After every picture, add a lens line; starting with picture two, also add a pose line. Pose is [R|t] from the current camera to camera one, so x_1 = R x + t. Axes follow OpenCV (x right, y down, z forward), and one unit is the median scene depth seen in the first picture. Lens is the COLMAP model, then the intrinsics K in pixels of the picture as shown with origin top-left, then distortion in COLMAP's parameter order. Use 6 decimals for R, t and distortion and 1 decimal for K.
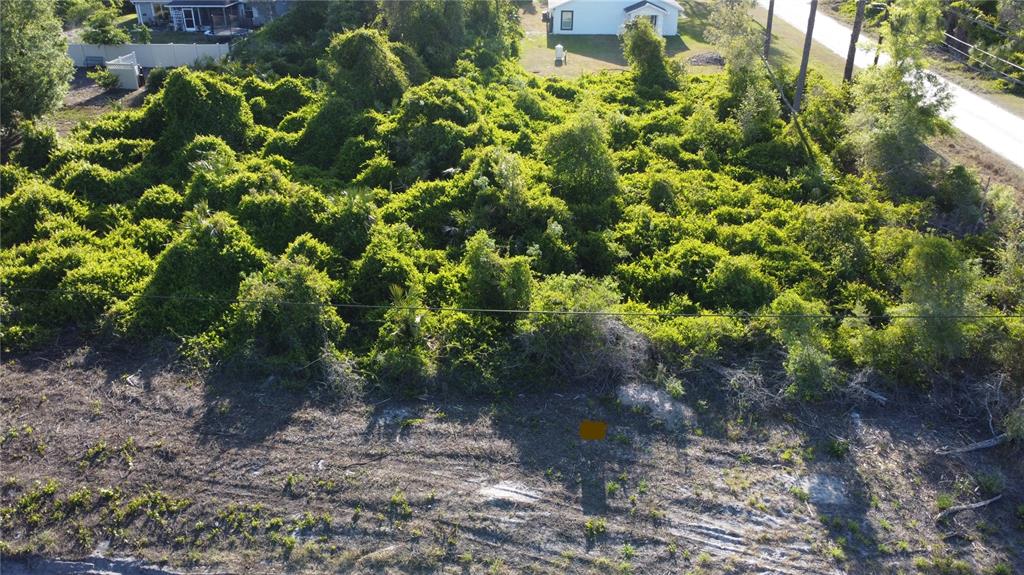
lens RADIAL K [[768.3, 0, 506.9], [0, 768.3, 286.3], [0, 0, 1]] dist [0.003216, -0.005557]
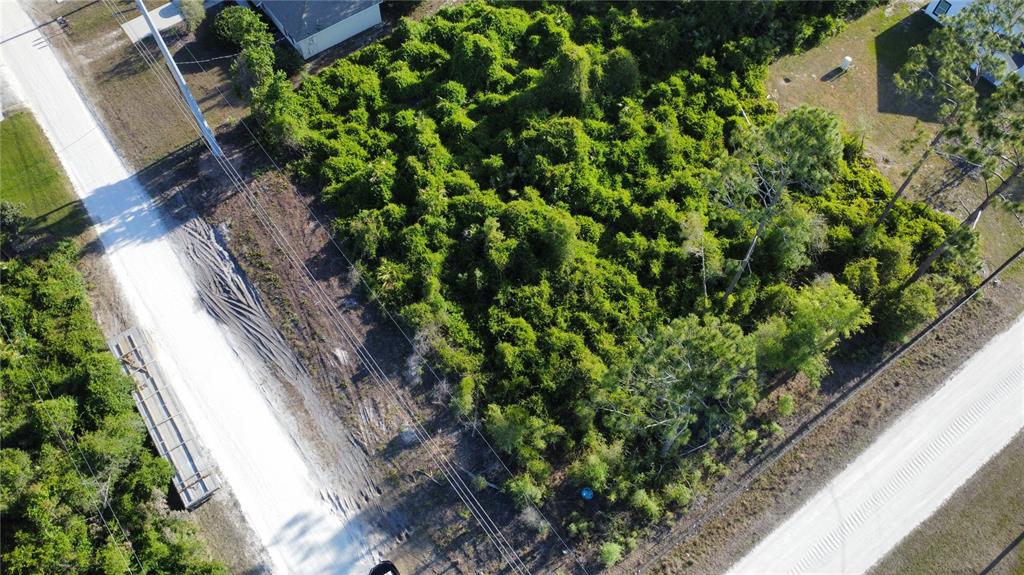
lens RADIAL K [[768.3, 0, 506.9], [0, 768.3, 286.3], [0, 0, 1]] dist [0.003216, -0.005557]
pose [[0.625690, 0.683010, -0.376841, 1.017152], [-0.368903, 0.684729, 0.628535, -1.535283], [0.687330, -0.254250, 0.680393, -0.395191]]
